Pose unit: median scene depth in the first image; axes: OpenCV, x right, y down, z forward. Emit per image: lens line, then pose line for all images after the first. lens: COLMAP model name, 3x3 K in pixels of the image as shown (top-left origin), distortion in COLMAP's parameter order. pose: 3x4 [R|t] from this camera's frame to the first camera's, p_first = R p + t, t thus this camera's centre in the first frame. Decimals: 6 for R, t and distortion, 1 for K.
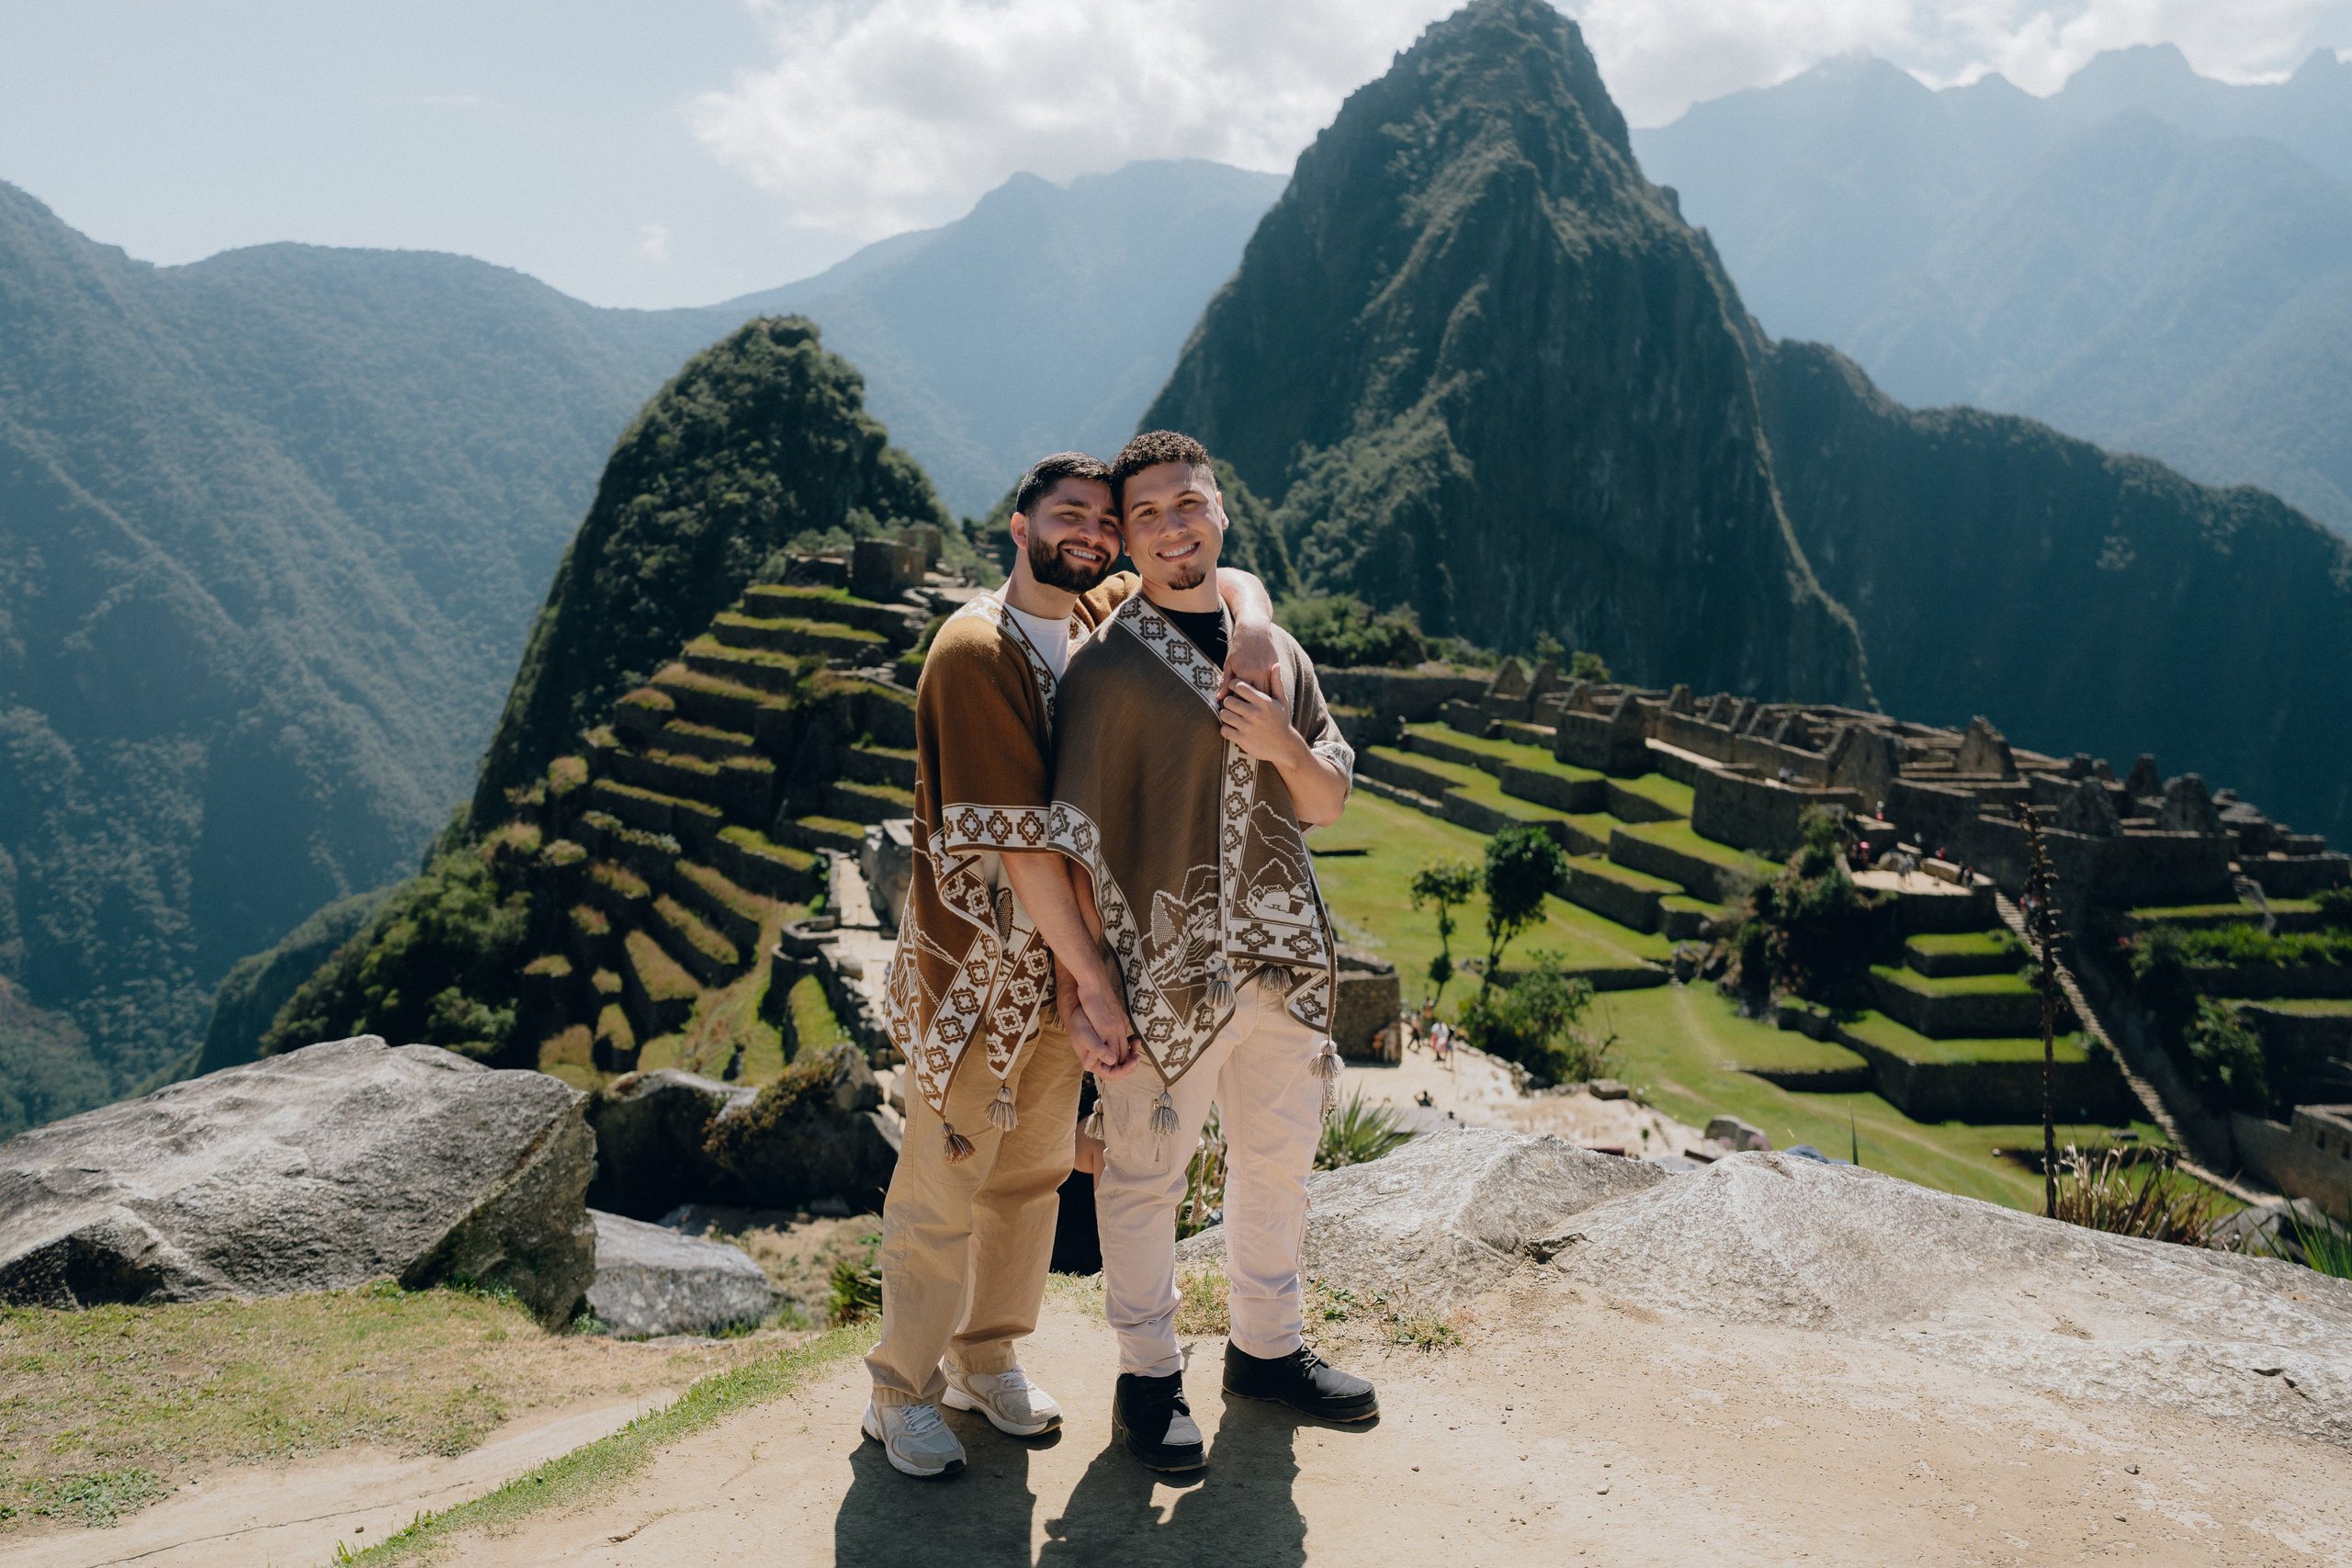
lens RADIAL K [[2012.8, 0, 1170.4], [0, 2012.8, 775.1], [0, 0, 1]] dist [0.021455, 0.044051]
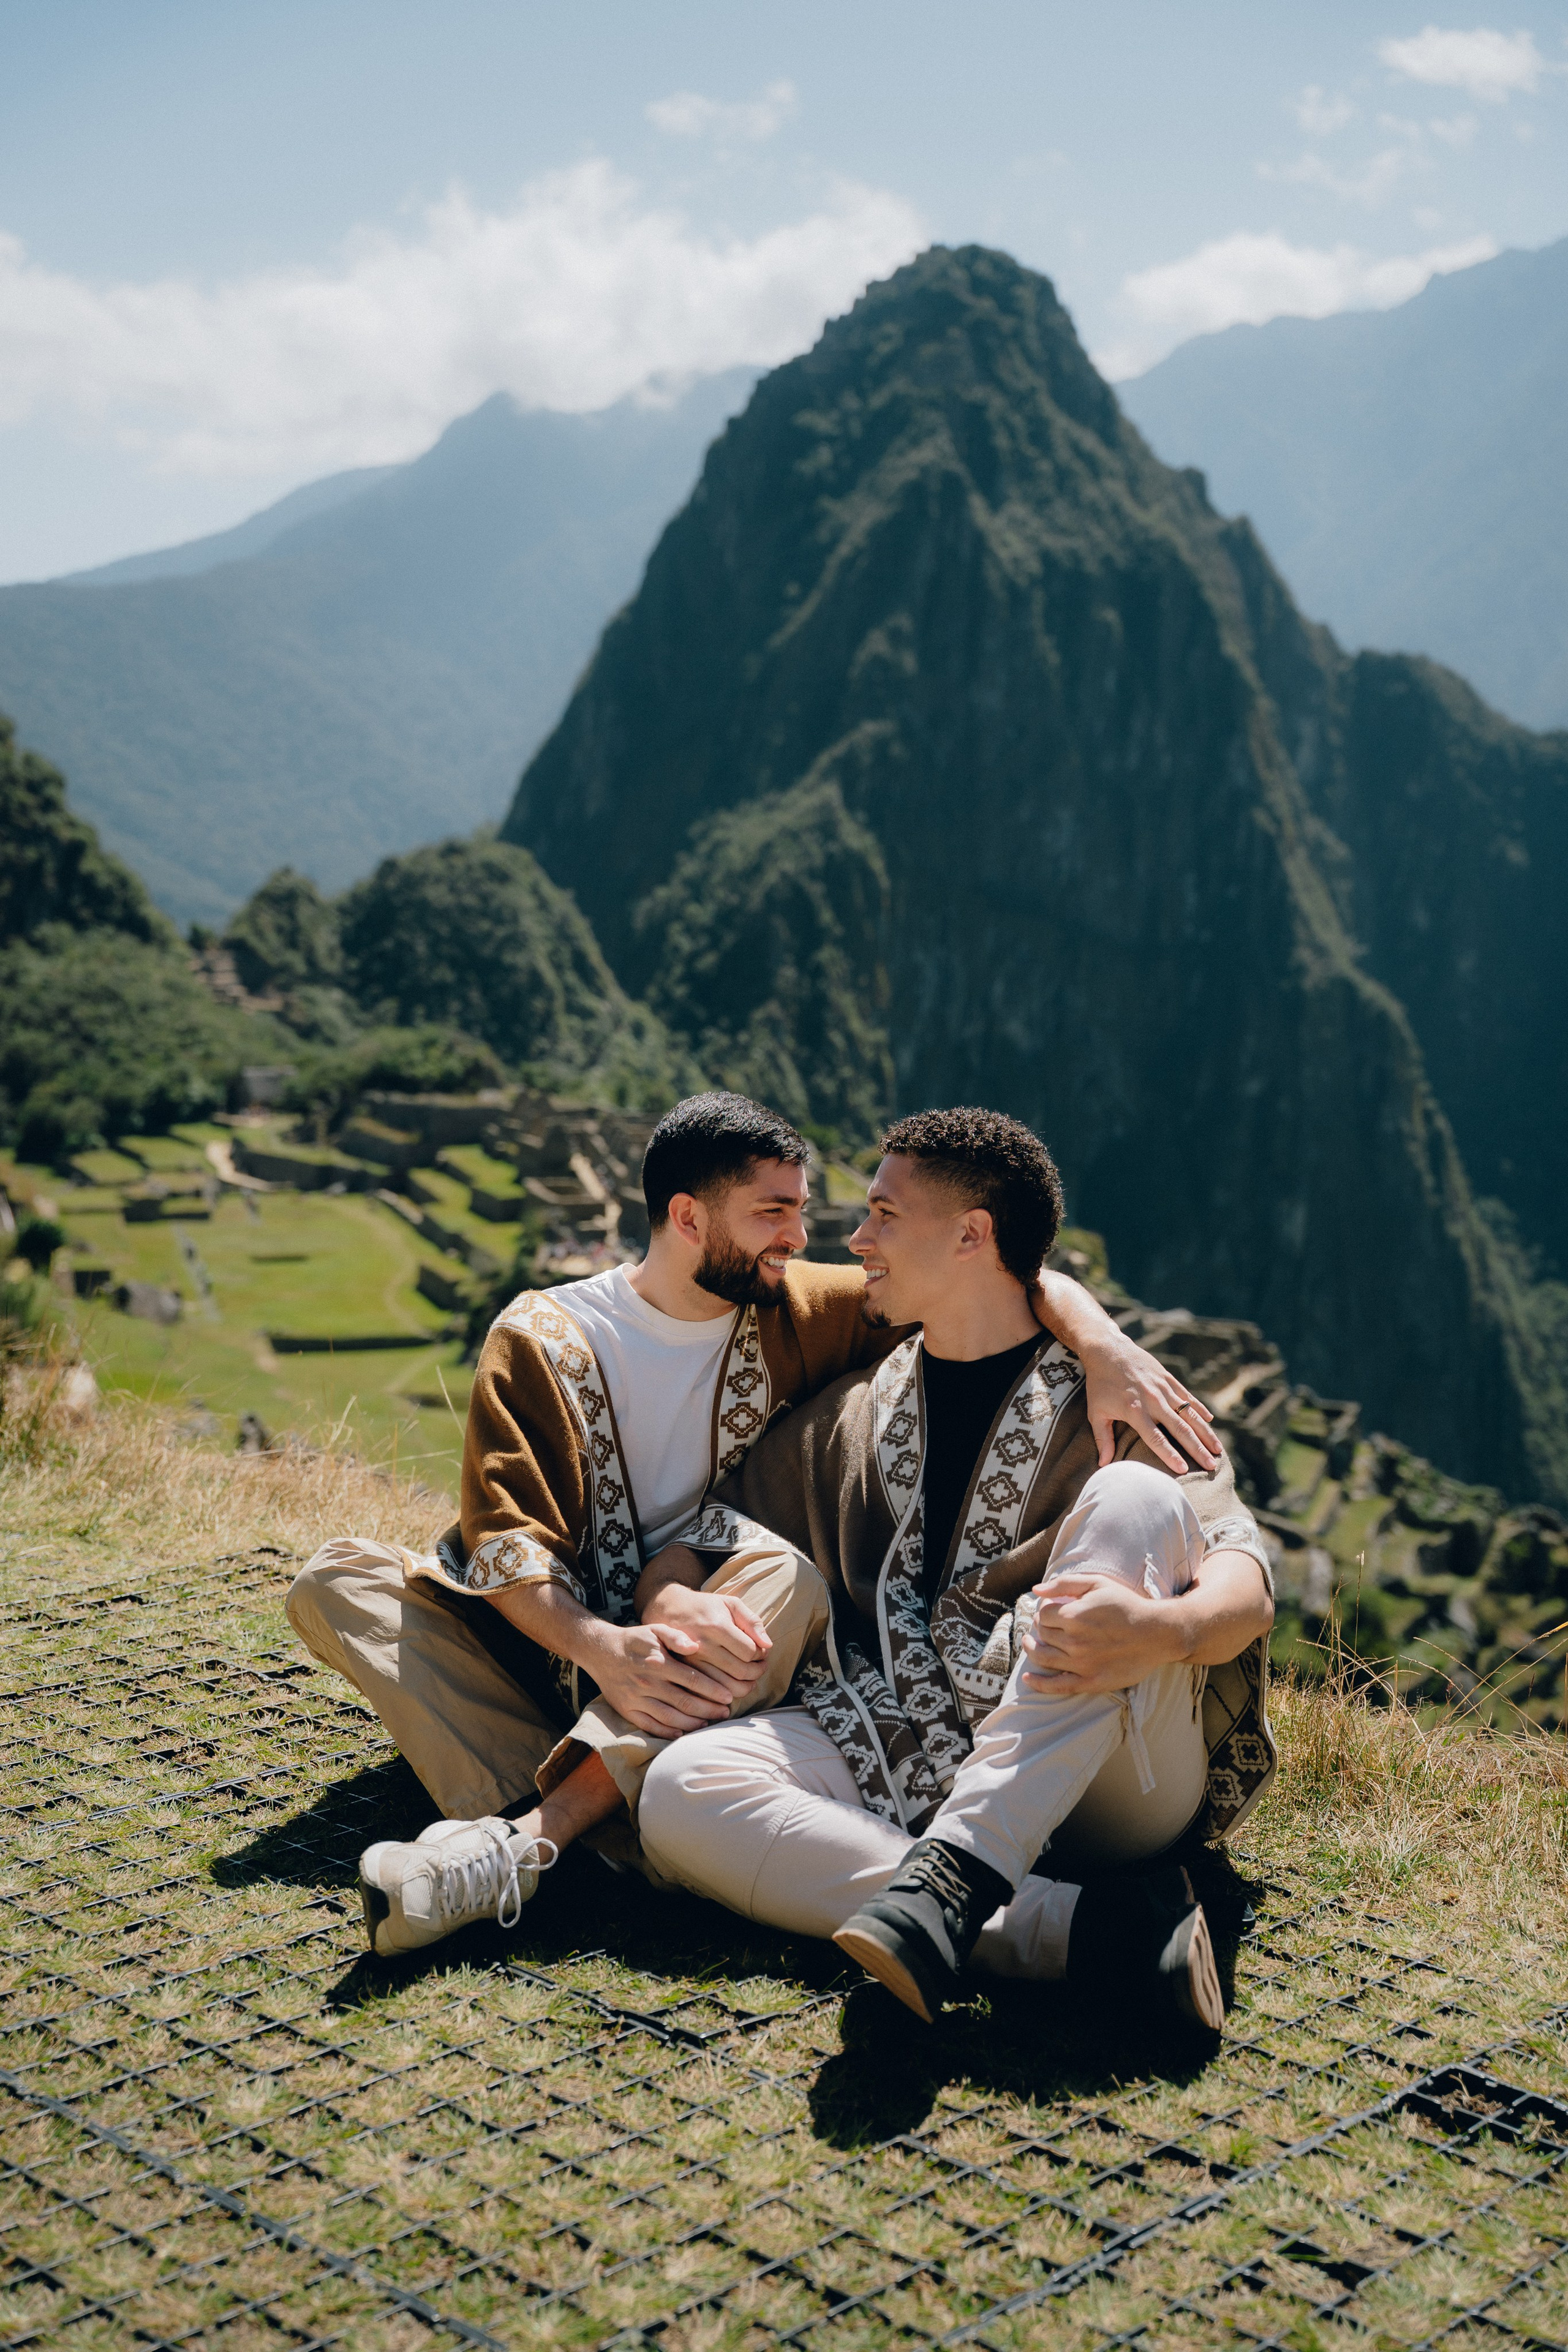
lens RADIAL K [[2870.9, 0, 818.3], [0, 2870.9, 1196.6], [0, 0, 1]] dist [0.140118, 0.000000]
pose [[0.999869, -0.014576, 0.006980, 0.103364], [0.014610, 0.999881, -0.004867, 0.003779], [-0.006908, 0.004968, 0.999964, -0.189959]]
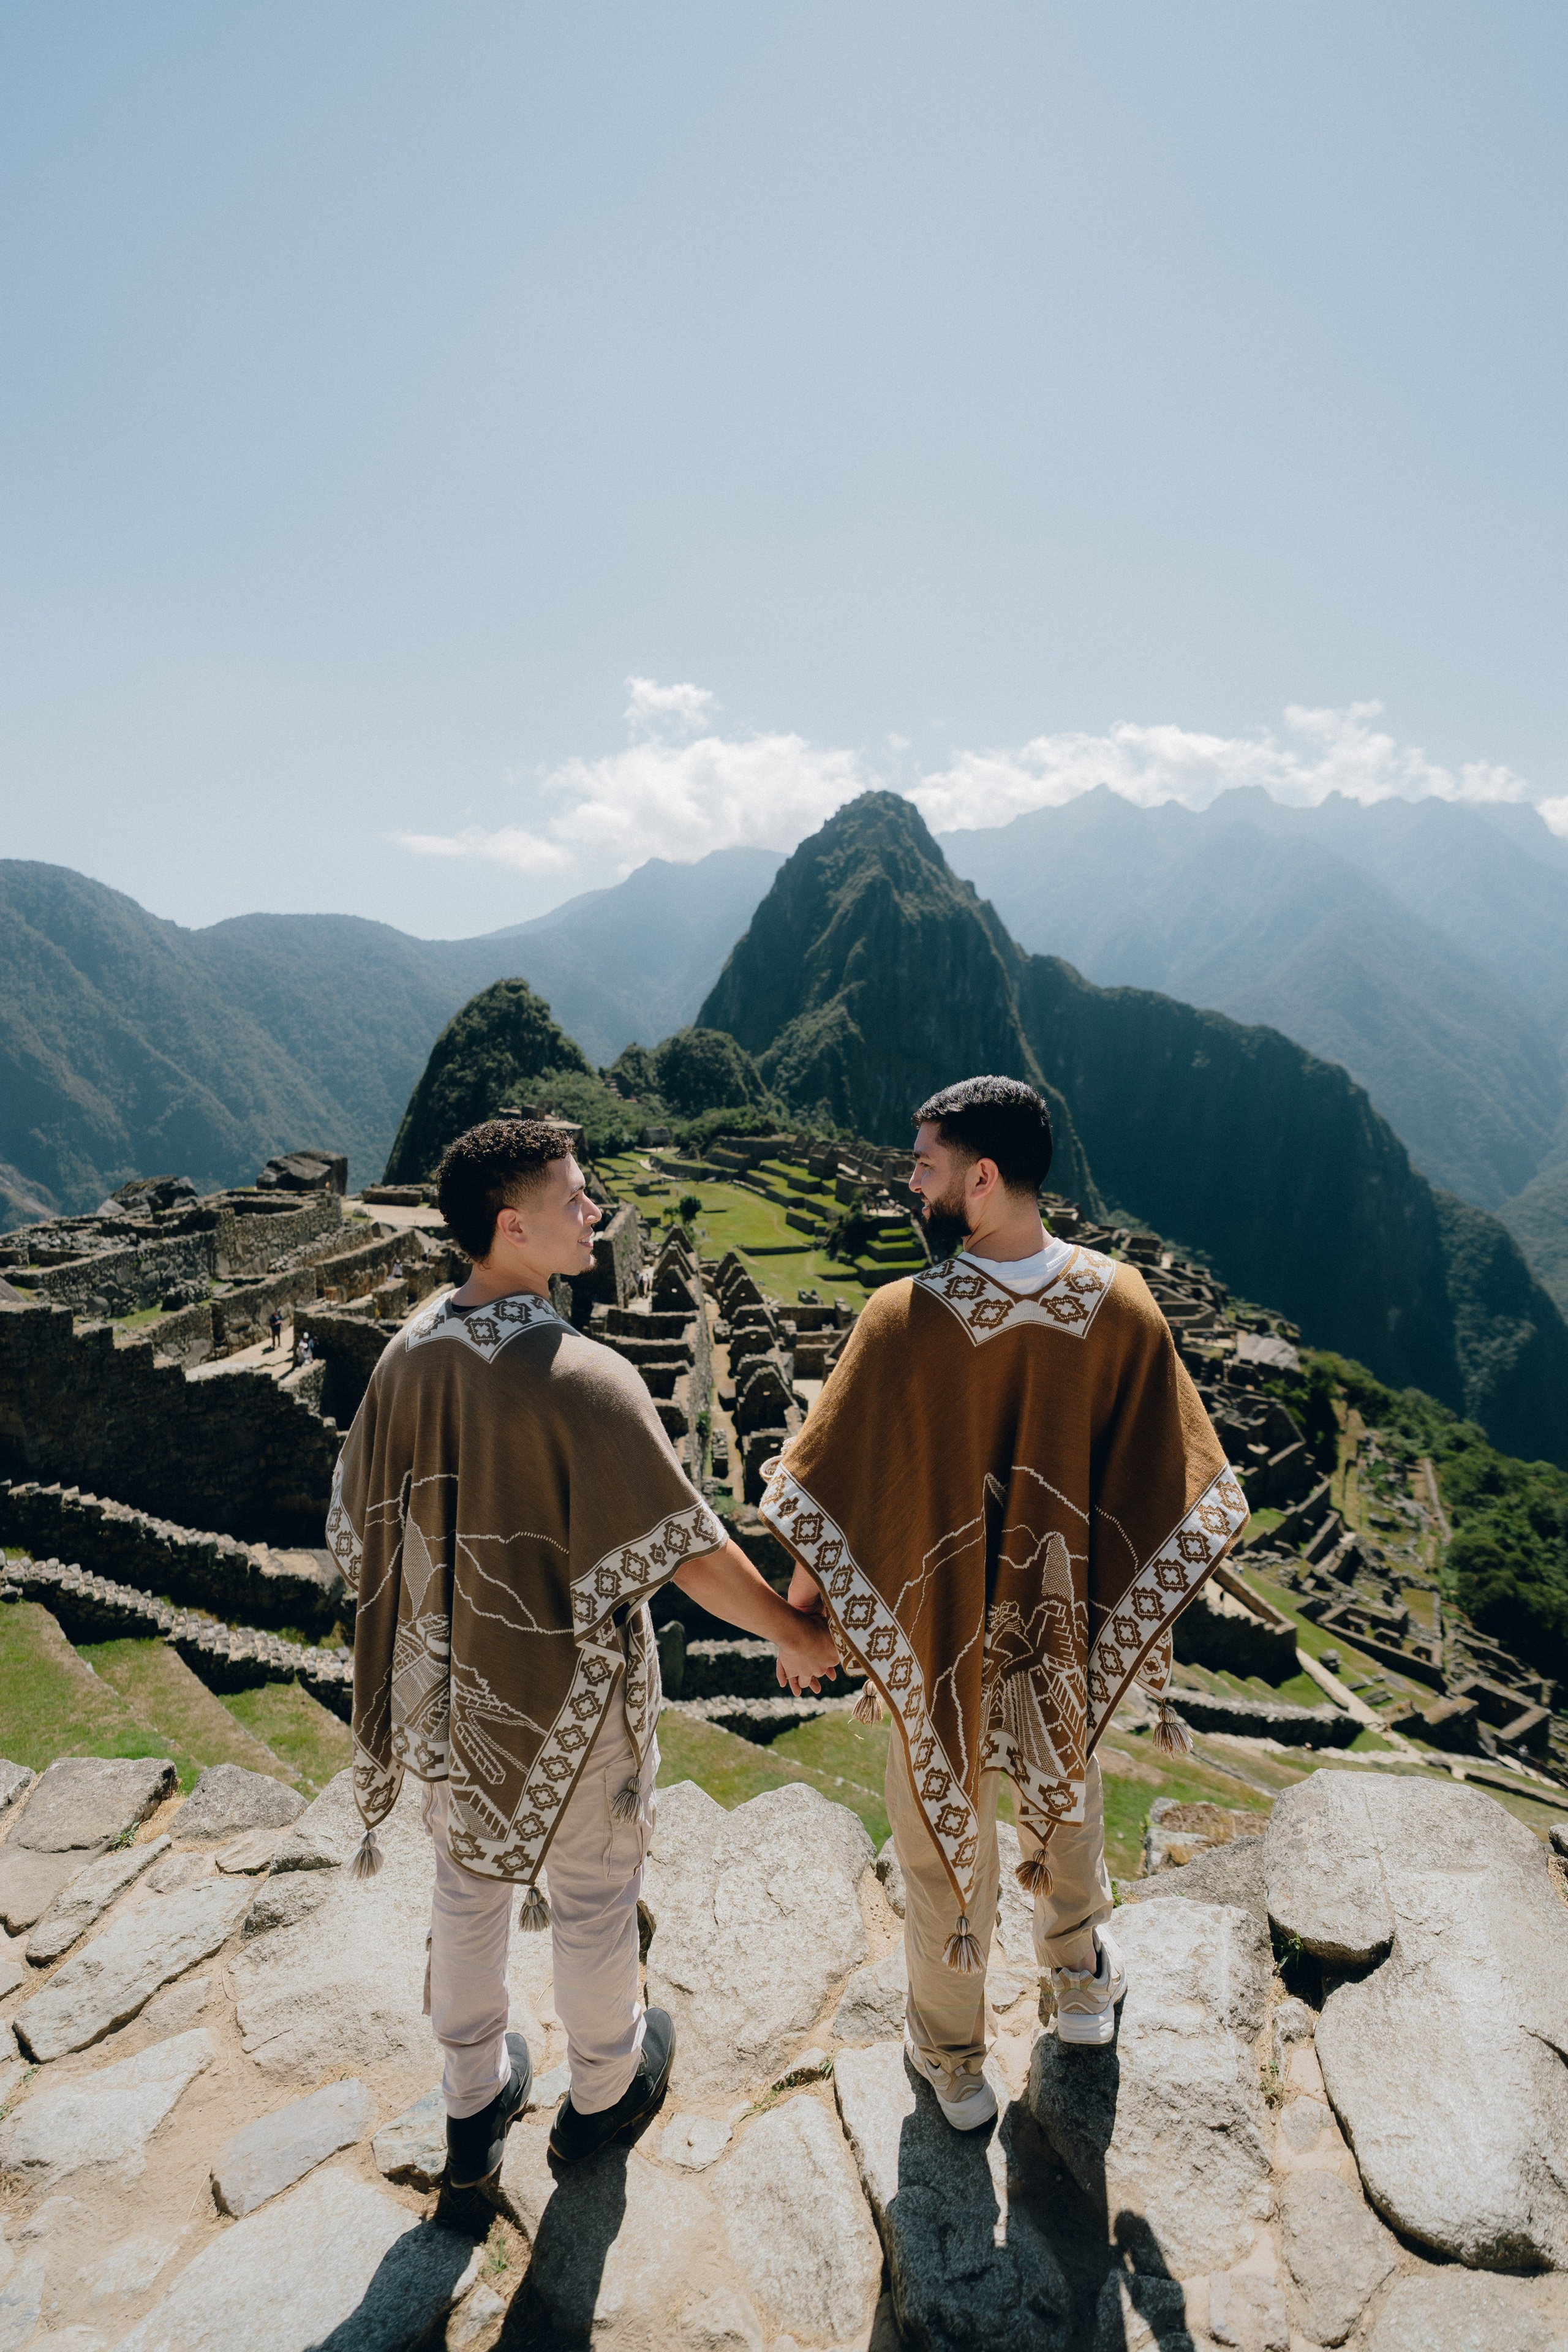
lens RADIAL K [[1149.8, 0, 800.8], [0, 1149.8, 1181.7], [0, 0, 1]] dist [-0.067034, 0.017687]
pose [[0.998818, -0.029627, 0.038541, 0.036521], [0.029736, 0.999555, -0.002251, 0.001627], [-0.038458, 0.003394, 0.999254, -0.135226]]
